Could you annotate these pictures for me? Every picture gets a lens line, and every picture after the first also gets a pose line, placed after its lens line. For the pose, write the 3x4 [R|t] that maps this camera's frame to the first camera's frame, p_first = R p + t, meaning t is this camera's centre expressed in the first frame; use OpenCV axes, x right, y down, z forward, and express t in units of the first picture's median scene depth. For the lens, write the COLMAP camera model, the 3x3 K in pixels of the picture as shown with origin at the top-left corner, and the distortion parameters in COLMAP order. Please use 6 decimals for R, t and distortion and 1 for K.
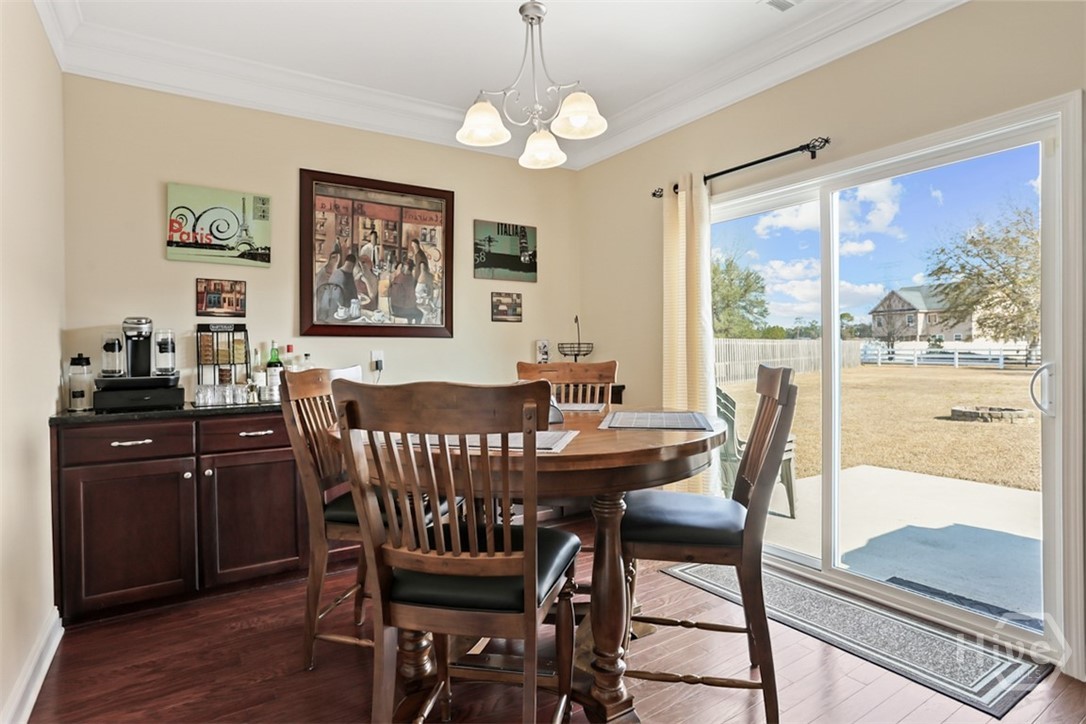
lens RADIAL K [[580.2, 0, 547.5], [0, 580.2, 352.7], [0, 0, 1]] dist [-0.040356, 0.012516]
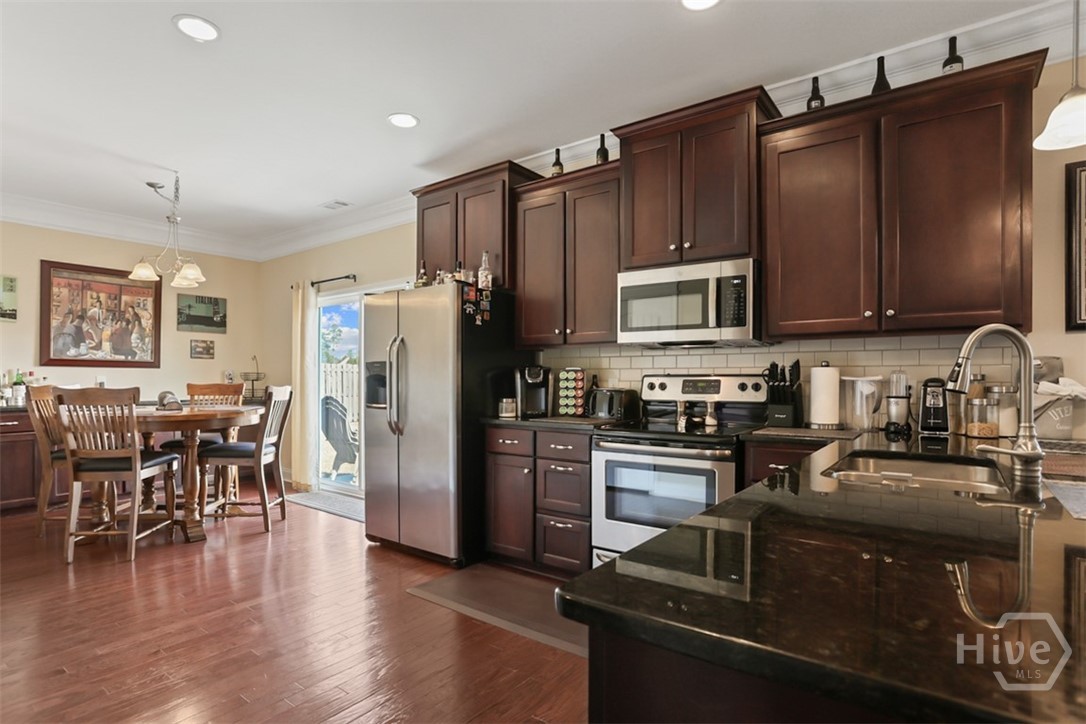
lens RADIAL K [[546.8, 0, 543.5], [0, 546.8, 378.7], [0, 0, 1]] dist [-0.043462, 0.019165]
pose [[0.941525, 0.011104, 0.336759, 0.373071], [-0.009379, 0.999933, -0.006750, 0.002743], [-0.336812, 0.003197, 0.941567, -0.831154]]
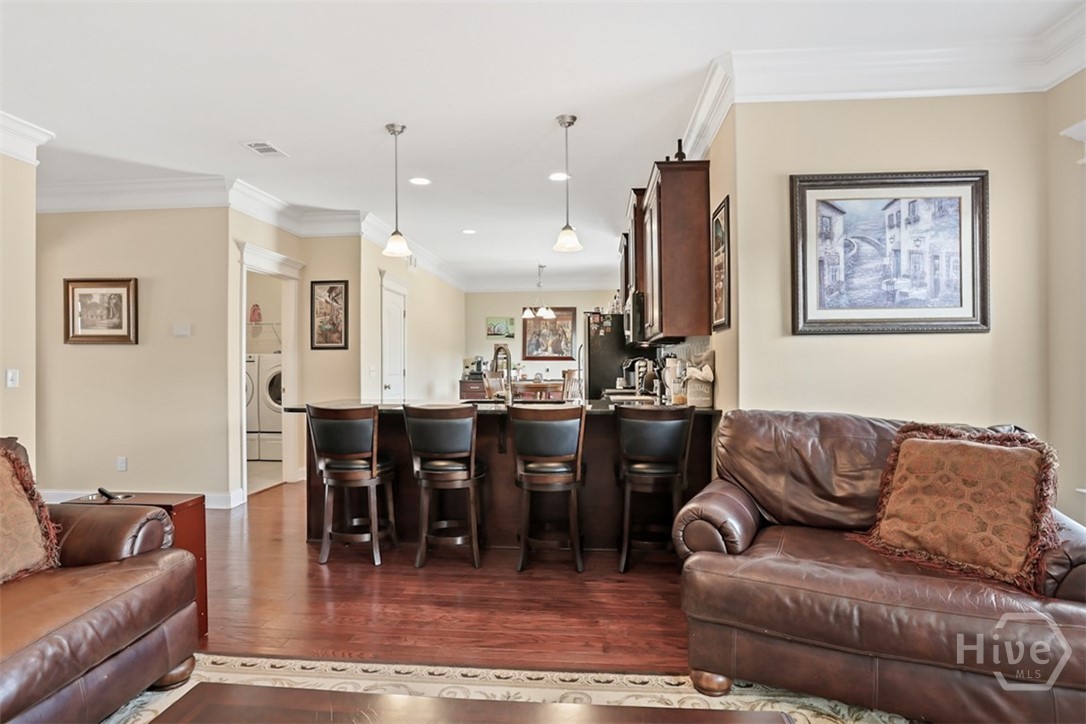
lens RADIAL K [[580.1, 0, 536.7], [0, 580.1, 363.1], [0, 0, 1]] dist [-0.031176, -0.000034]
pose [[0.782892, 0.004734, -0.622140, 1.594221], [-0.008345, 0.999961, -0.002892, -0.006274], [0.622102, 0.007456, 0.782901, -1.433248]]
